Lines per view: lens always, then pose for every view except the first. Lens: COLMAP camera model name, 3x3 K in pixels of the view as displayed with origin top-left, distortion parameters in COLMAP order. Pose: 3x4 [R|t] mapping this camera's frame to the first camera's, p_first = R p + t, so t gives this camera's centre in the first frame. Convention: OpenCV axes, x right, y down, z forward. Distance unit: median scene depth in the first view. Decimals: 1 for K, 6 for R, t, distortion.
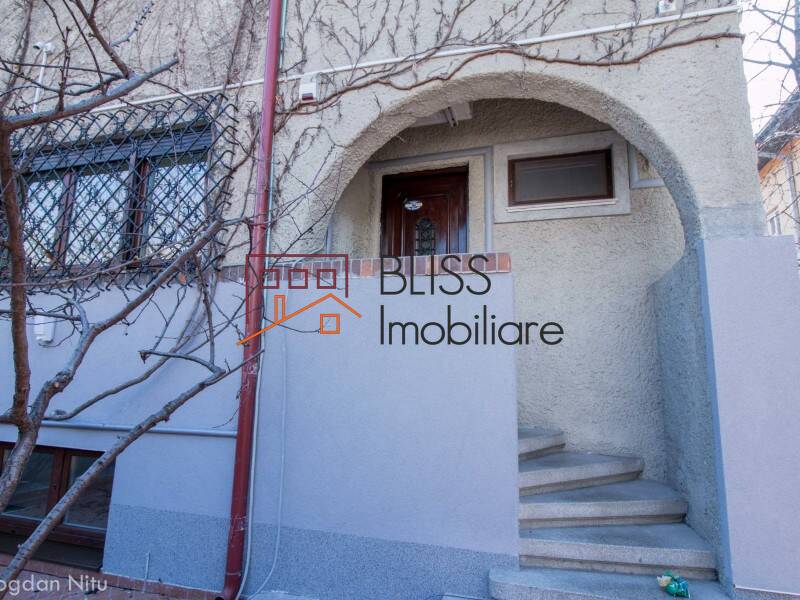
lens RADIAL K [[469.8, 0, 396.0], [0, 469.8, 294.6], [0, 0, 1]] dist [0.007487, -0.003214]
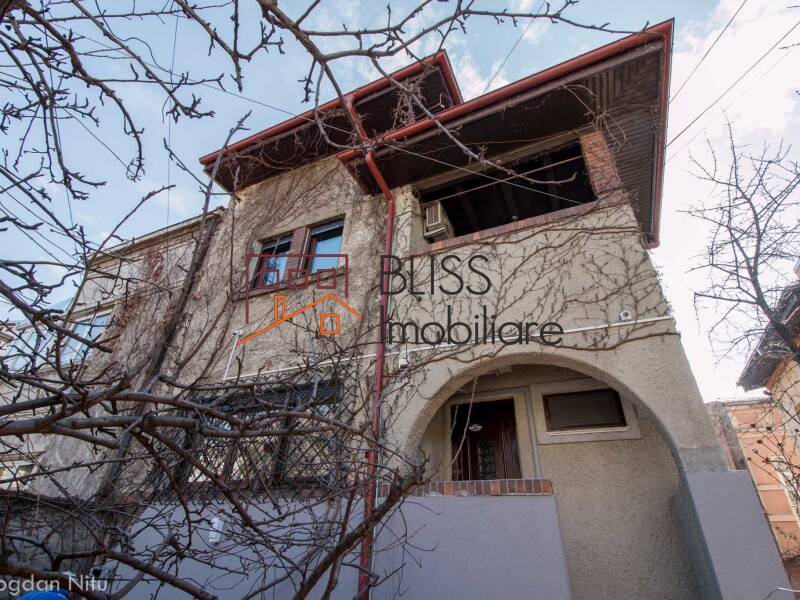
lens RADIAL K [[410.2, 0, 399.9], [0, 410.2, 298.4], [0, 0, 1]] dist [0.013698, -0.015201]
pose [[0.992074, -0.053652, -0.113629, -0.031389], [0.002882, 0.913746, -0.406276, -0.067485], [0.125626, 0.402728, 0.906658, -0.330258]]
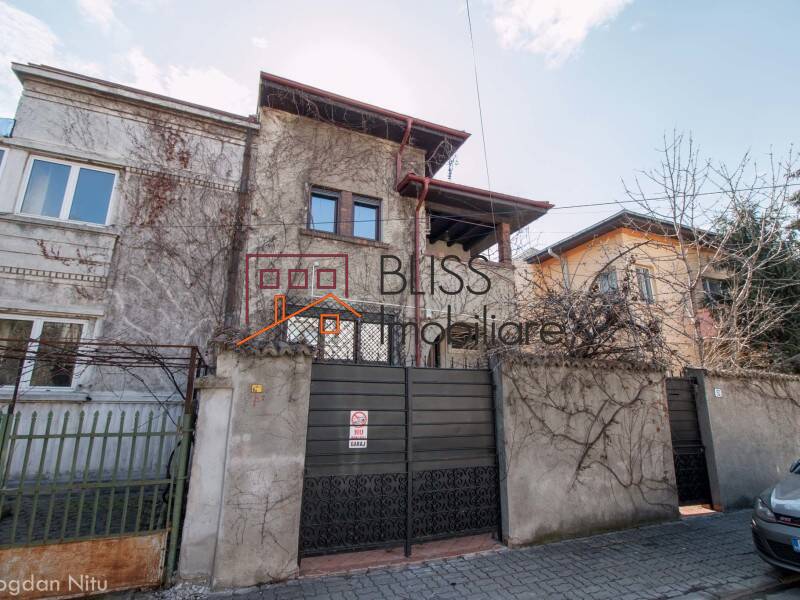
lens RADIAL K [[410.2, 0, 399.5], [0, 410.2, 299.0], [0, 0, 1]] dist [0.013698, -0.015201]
pose [[0.746955, 0.154053, 0.646781, -2.171527], [-0.092046, 0.987380, -0.128876, -0.150005], [-0.658473, 0.036731, 0.751708, -1.027817]]
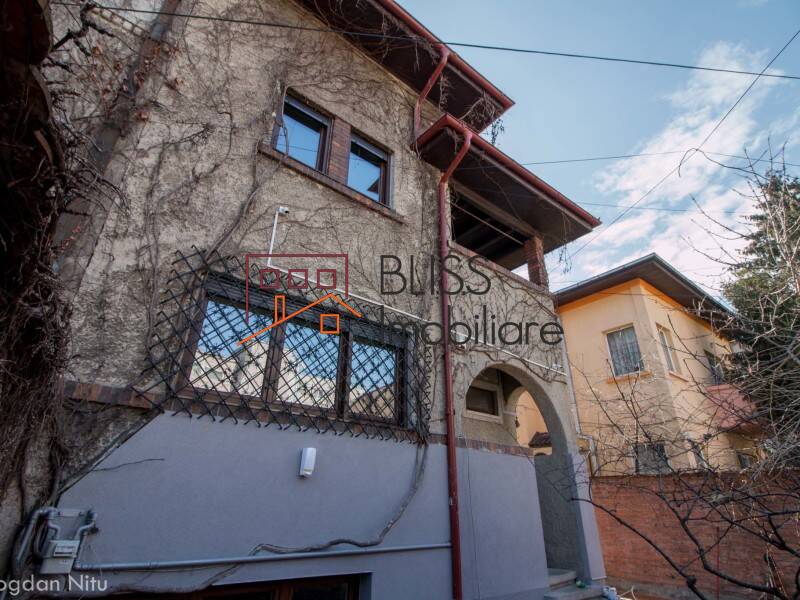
lens RADIAL K [[410.2, 0, 399.7], [0, 410.2, 302.1], [0, 0, 1]] dist [0.013698, -0.015201]
pose [[0.562994, 0.348928, 0.749191, -1.597677], [-0.141248, 0.933791, -0.328761, -0.000582], [-0.814301, 0.079269, 0.575004, 0.213247]]
